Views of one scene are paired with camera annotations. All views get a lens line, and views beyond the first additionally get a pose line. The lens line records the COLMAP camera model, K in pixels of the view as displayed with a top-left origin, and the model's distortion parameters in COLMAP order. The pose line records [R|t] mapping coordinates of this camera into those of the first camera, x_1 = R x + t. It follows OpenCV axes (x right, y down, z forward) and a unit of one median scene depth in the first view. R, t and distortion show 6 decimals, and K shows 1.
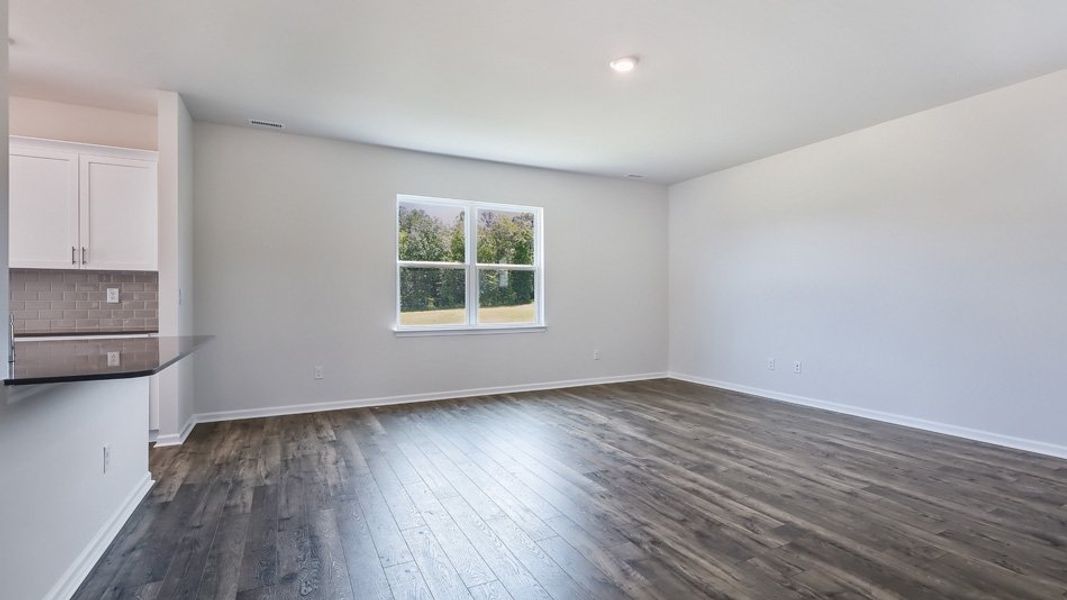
lens RADIAL K [[496.1, 0, 533.5], [0, 496.1, 300.0], [0, 0, 1]] dist [-0.000363, 0.000026]
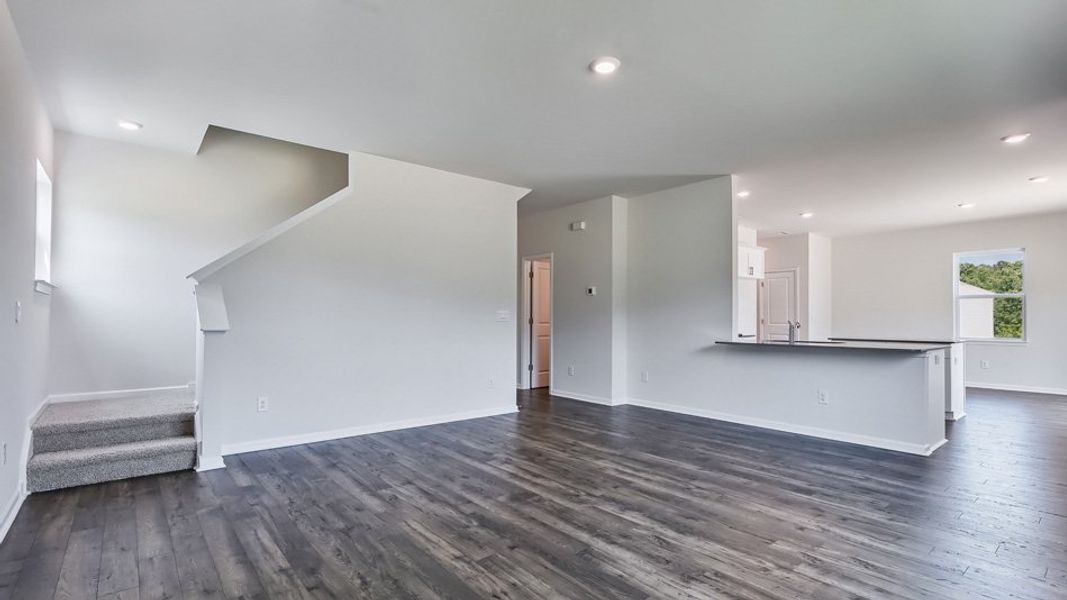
lens RADIAL K [[496.1, 0, 533.5], [0, 496.1, 300.0], [0, 0, 1]] dist [-0.000363, 0.000026]
pose [[-0.976430, -0.010079, -0.215598, 0.535334], [-0.002846, 0.999423, -0.033834, -0.005822], [0.215815, -0.032423, -0.975896, 1.966464]]
